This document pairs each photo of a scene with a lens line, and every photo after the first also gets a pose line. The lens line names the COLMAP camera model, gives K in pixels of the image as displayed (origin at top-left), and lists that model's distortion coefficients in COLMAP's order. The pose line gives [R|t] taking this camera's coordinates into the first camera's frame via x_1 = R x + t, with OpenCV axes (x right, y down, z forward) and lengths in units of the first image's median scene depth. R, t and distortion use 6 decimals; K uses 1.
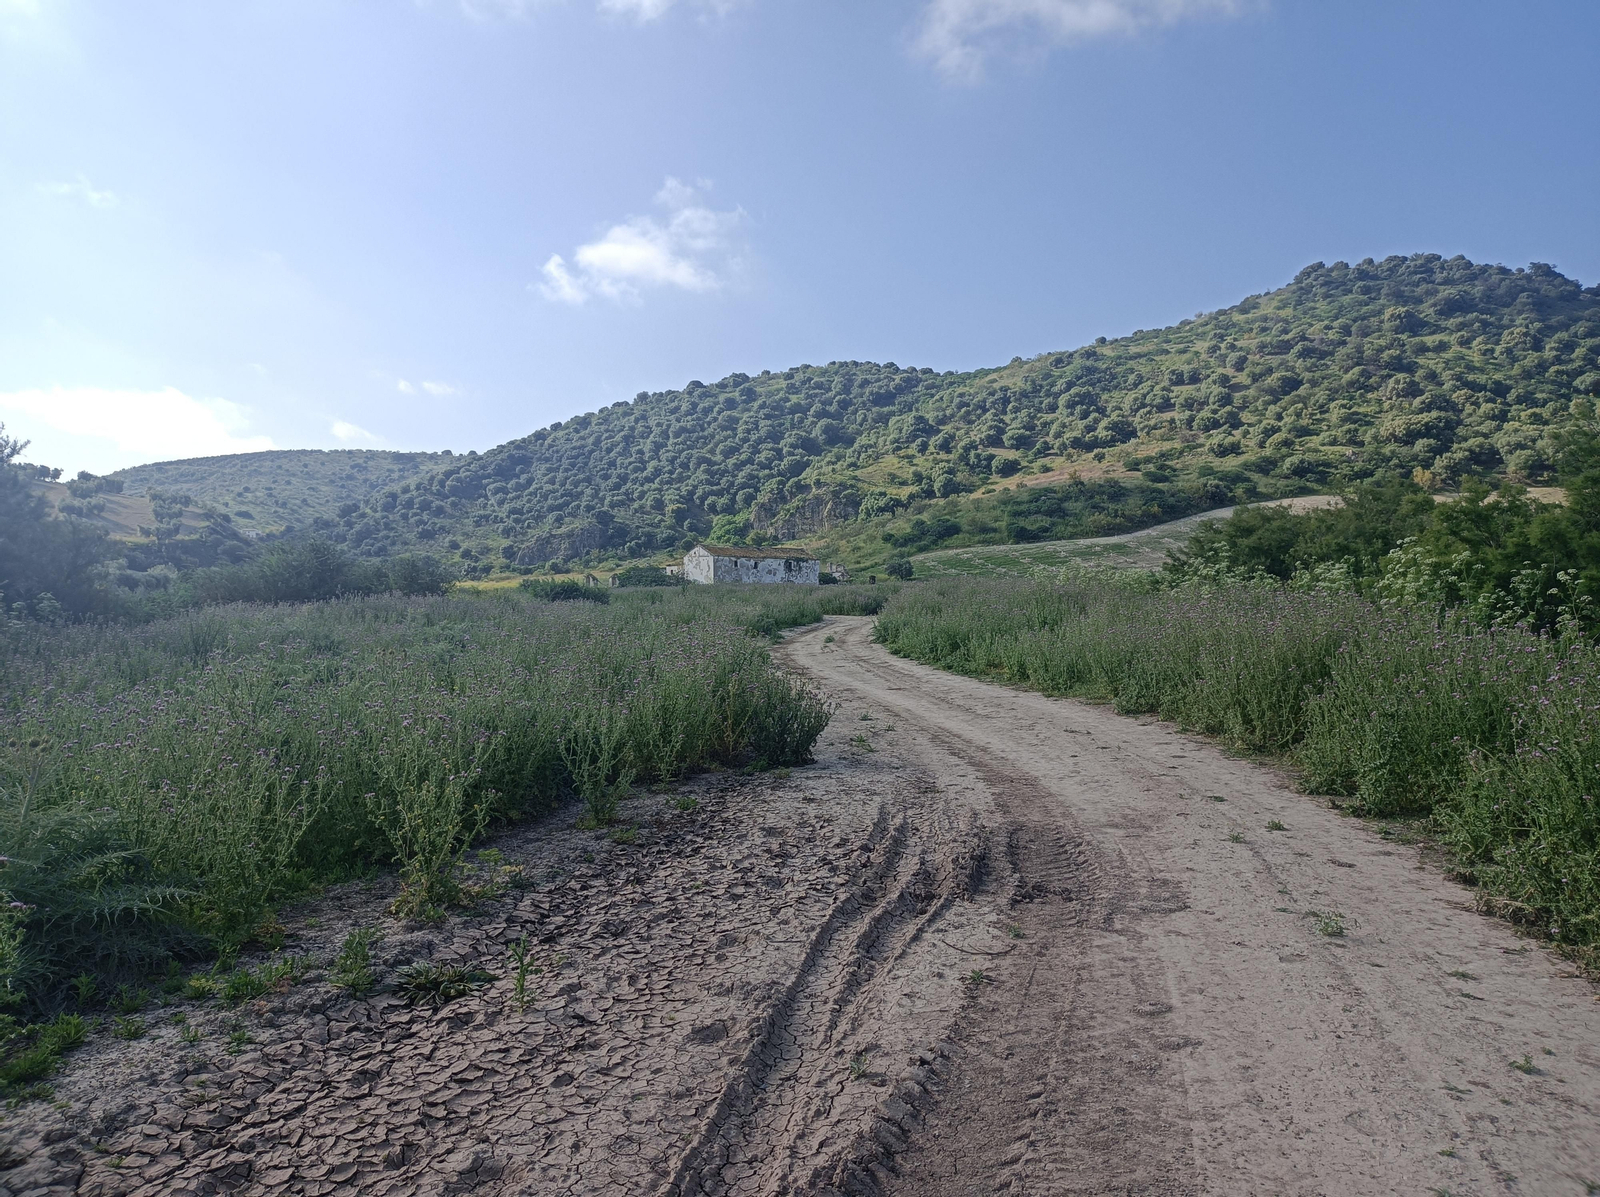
lens RADIAL K [[1257.1, 0, 800.0], [0, 1257.1, 598.5], [0, 0, 1]] dist [0.004421, 0.058181]
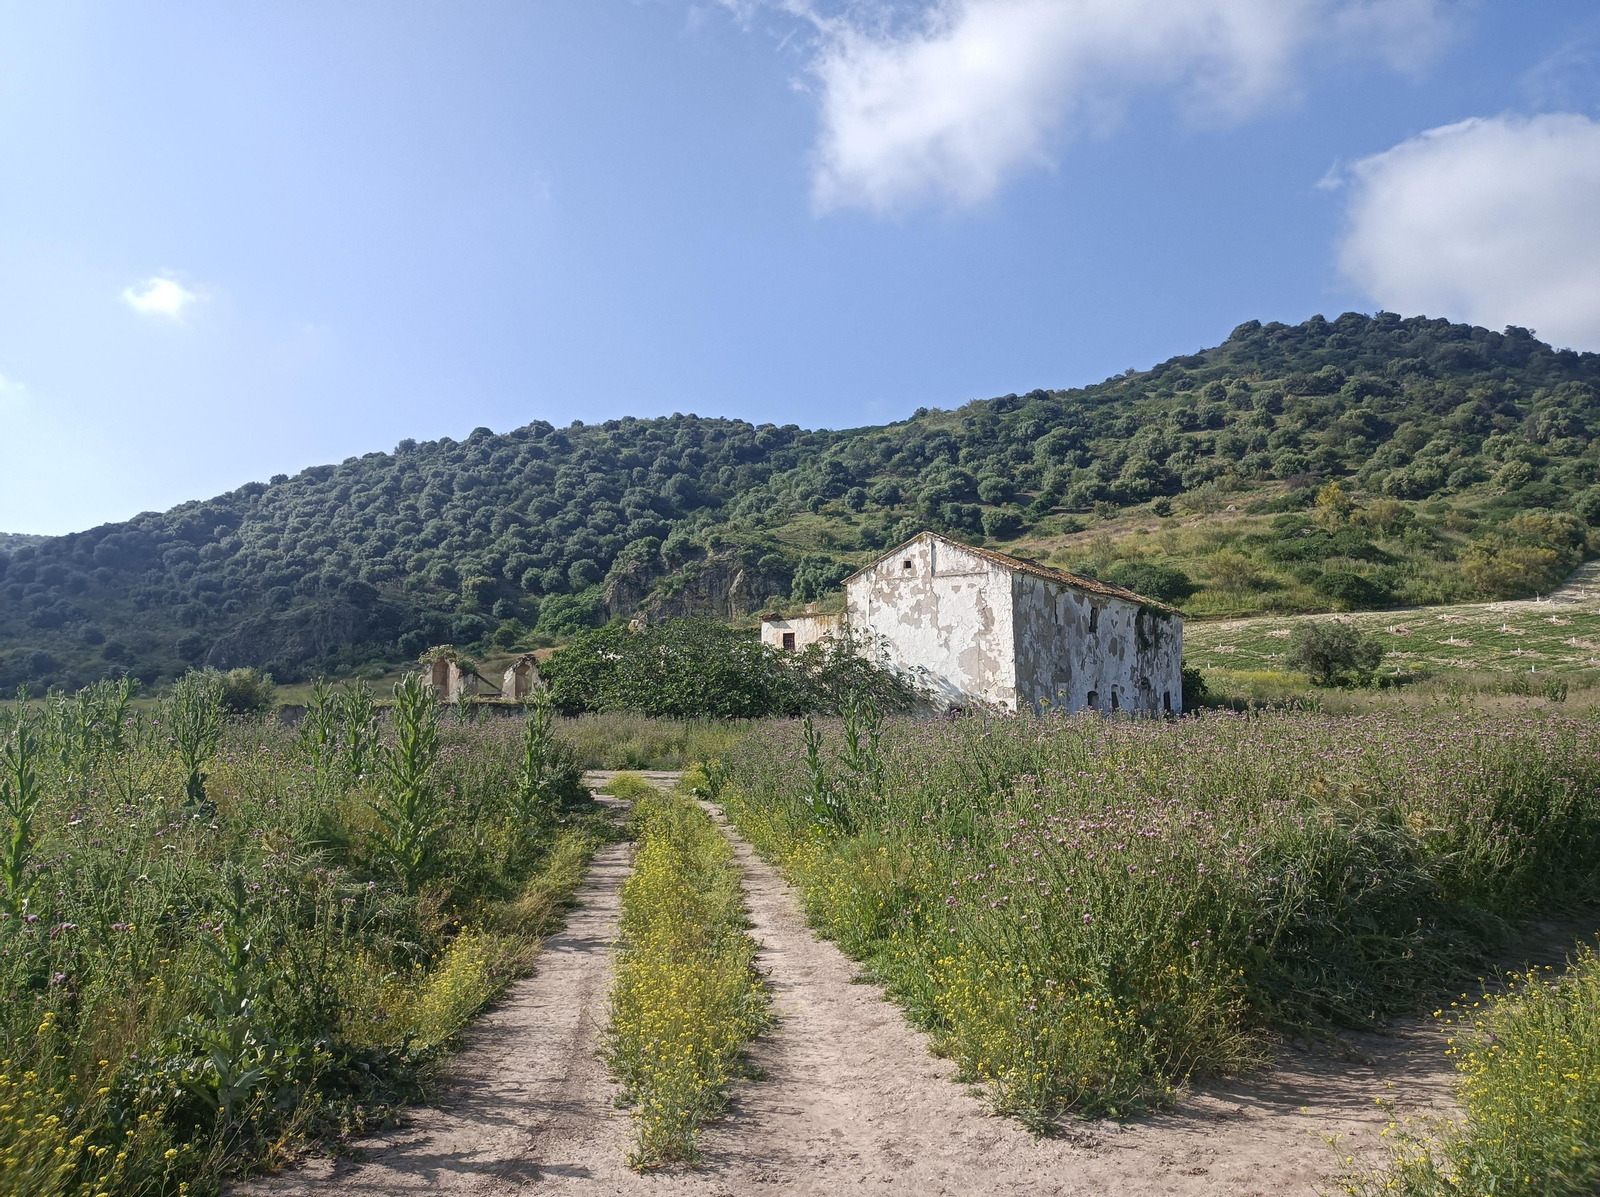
lens RADIAL K [[1257.1, 0, 800.0], [0, 1257.1, 598.5], [0, 0, 1]] dist [0.004421, 0.058181]
pose [[0.978045, 0.019898, 0.207441, -0.064671], [0.000188, 0.995346, -0.096363, -0.001906], [-0.208393, 0.094286, 0.973490, 0.310113]]
